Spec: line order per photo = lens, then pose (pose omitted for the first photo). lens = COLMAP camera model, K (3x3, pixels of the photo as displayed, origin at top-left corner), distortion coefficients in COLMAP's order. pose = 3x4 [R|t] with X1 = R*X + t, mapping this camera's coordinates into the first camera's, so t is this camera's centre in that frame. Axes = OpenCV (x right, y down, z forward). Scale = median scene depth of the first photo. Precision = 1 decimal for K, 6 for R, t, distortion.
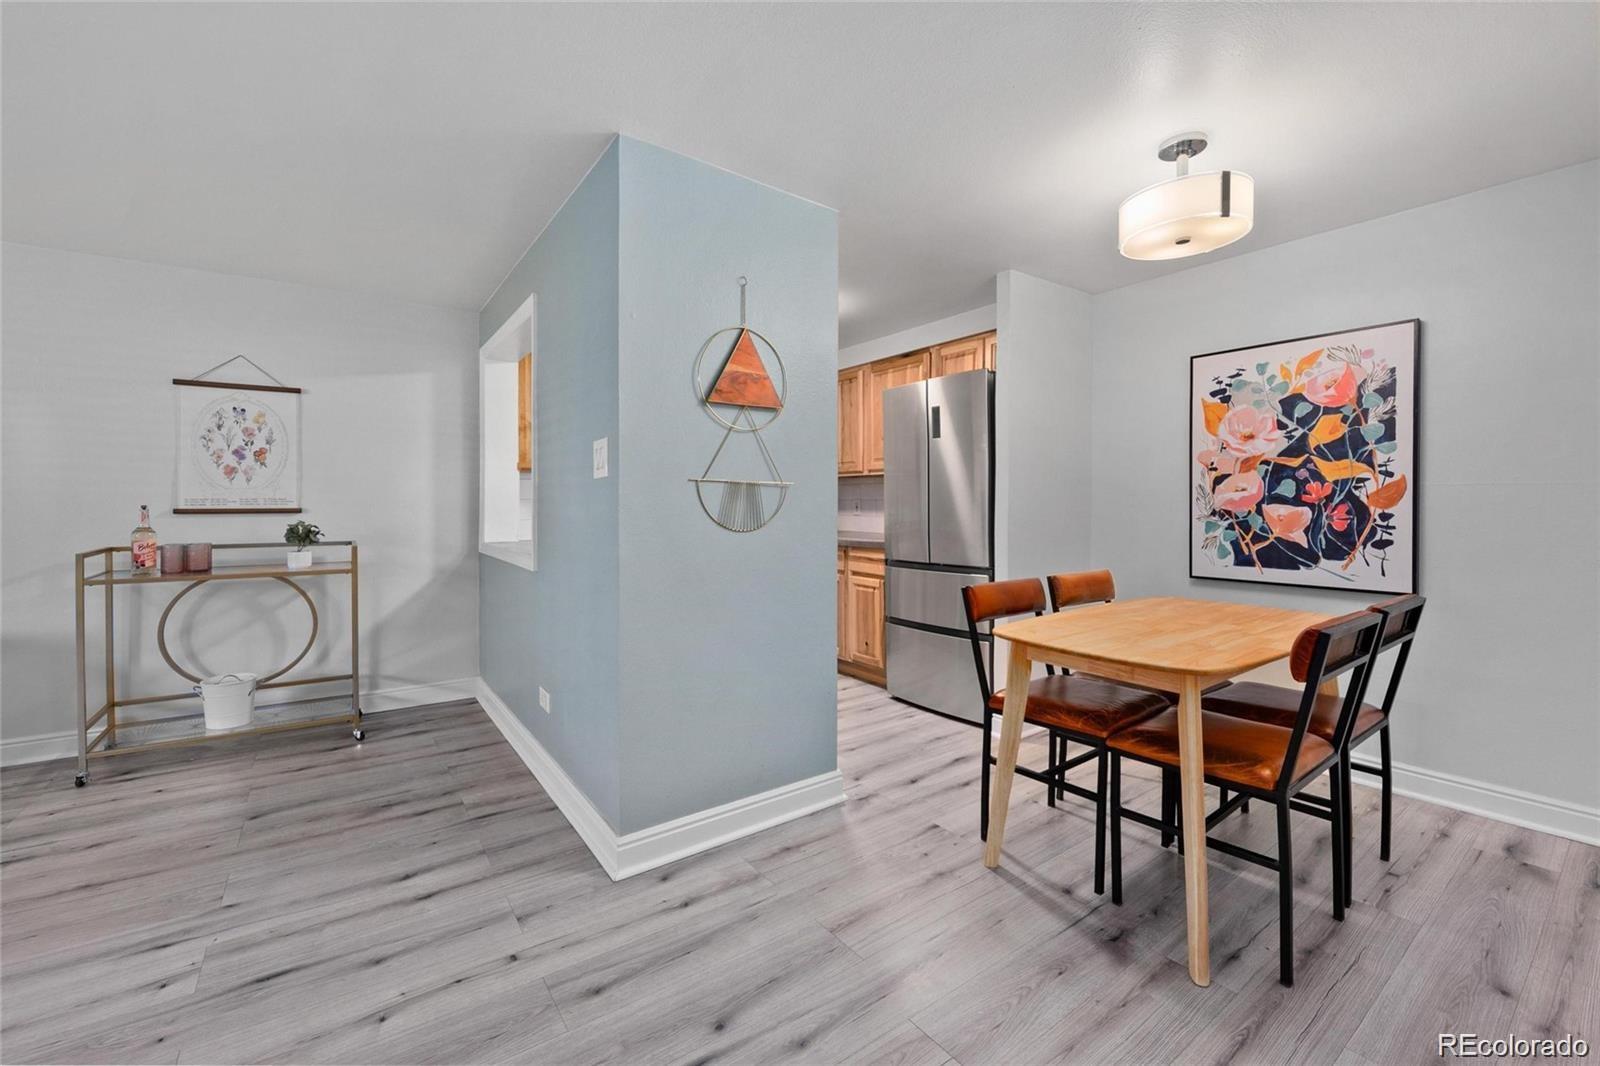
lens RADIAL K [[630.2, 0, 786.4], [0, 630.2, 523.2], [0, 0, 1]] dist [-0.010431, -0.001426]
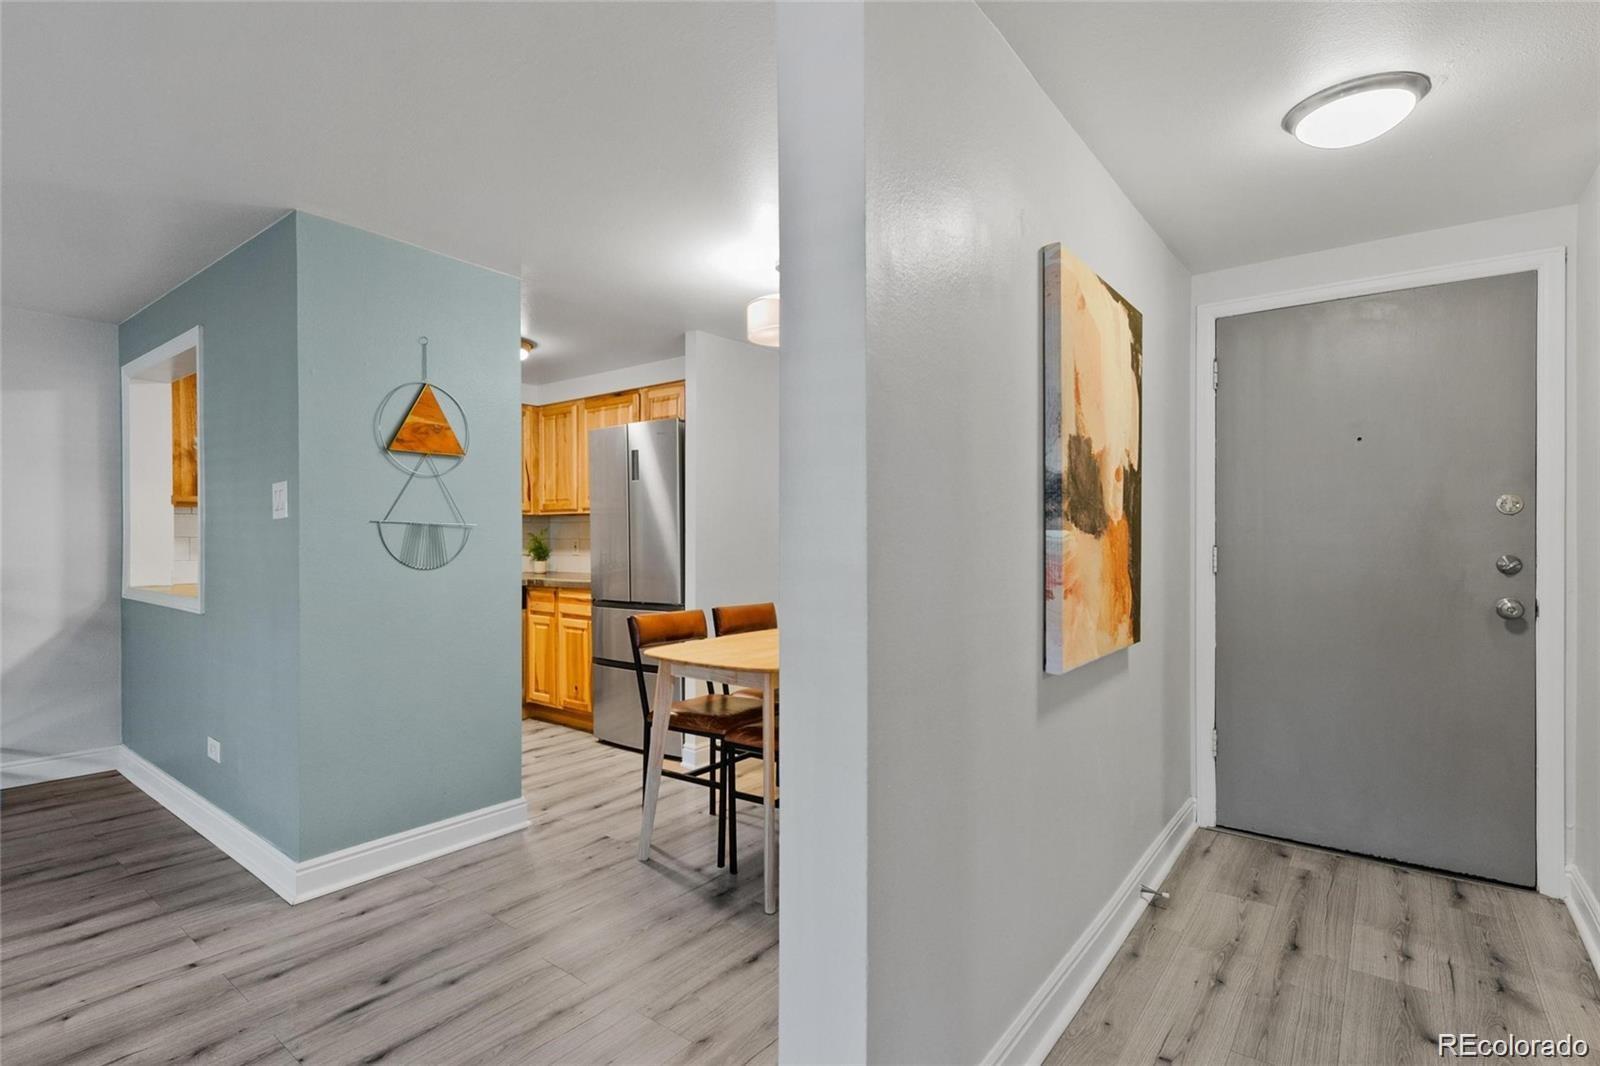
lens RADIAL K [[782.5, 0, 749.8], [0, 782.5, 533.4], [0, 0, 1]] dist [-0.043806, 0.000747]
pose [[0.964565, -0.001278, 0.263843, 0.092793], [0.011238, 0.999280, -0.036242, 0.000466], [-0.263607, 0.037923, 0.963885, -0.325773]]
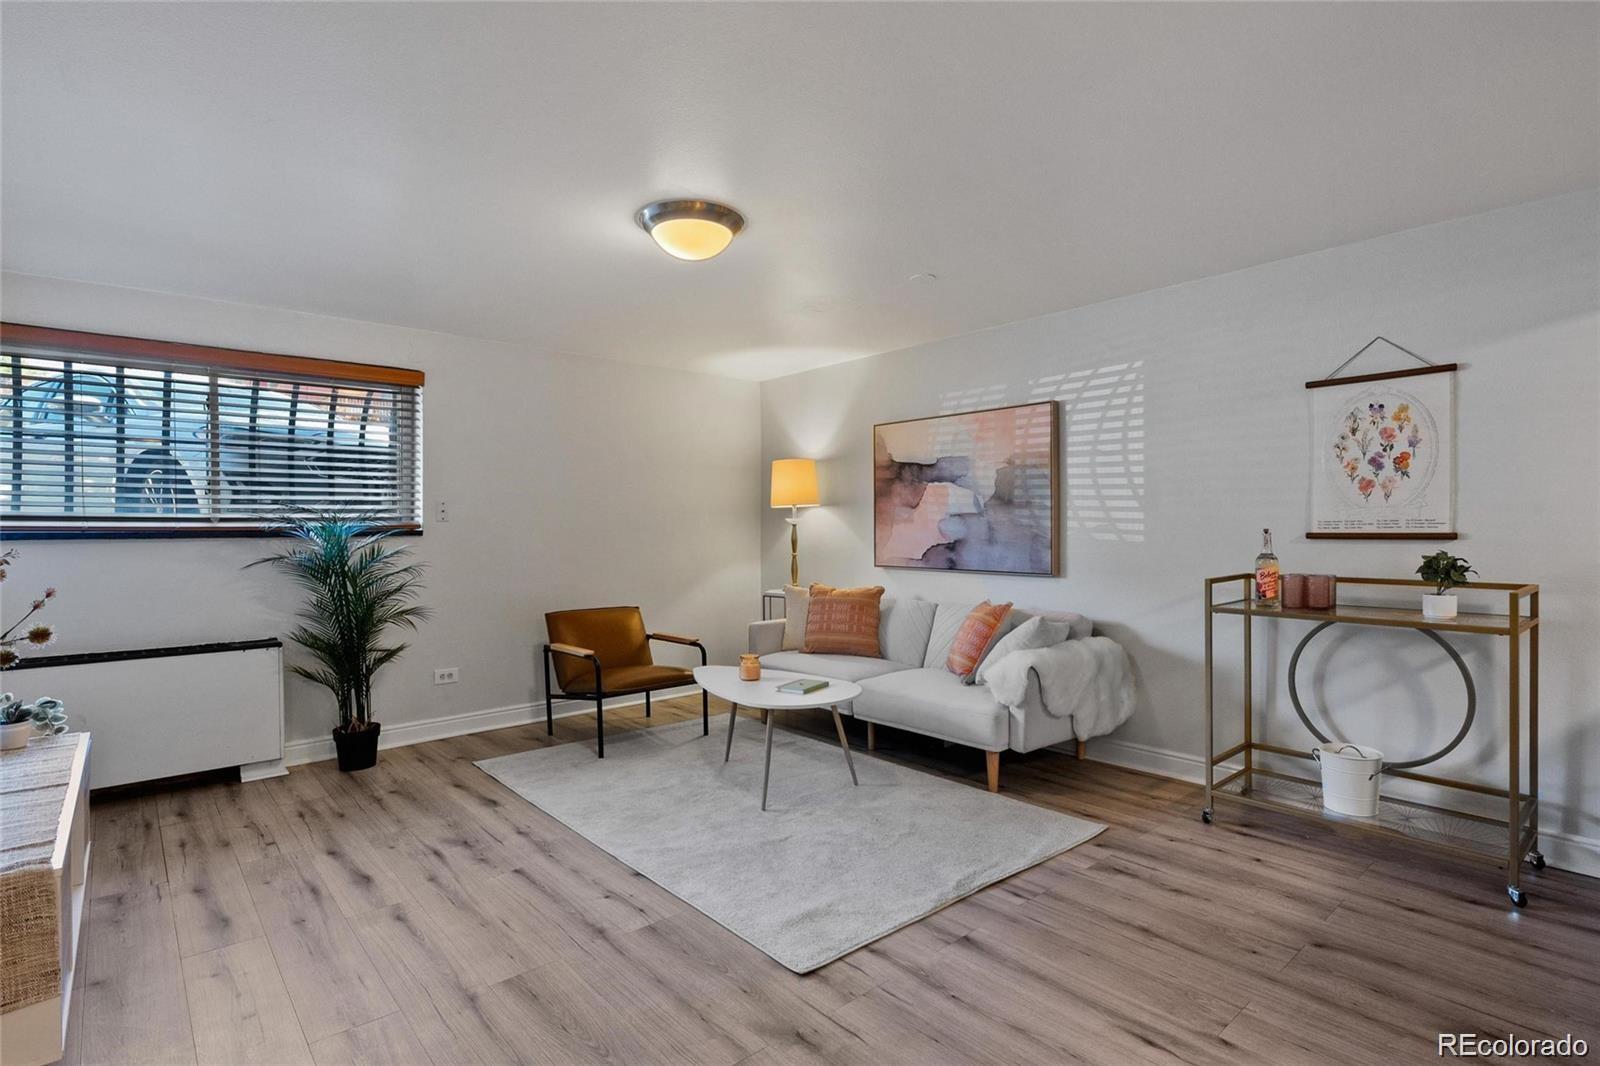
lens RADIAL K [[808.2, 0, 835.0], [0, 808.2, 529.4], [0, 0, 1]] dist [0.006717, -0.000335]
pose [[0.130398, 0.001055, -0.991461, 0.035427], [-0.022970, 0.999734, -0.001957, -0.012502], [0.991196, 0.023029, 0.130388, 0.232910]]
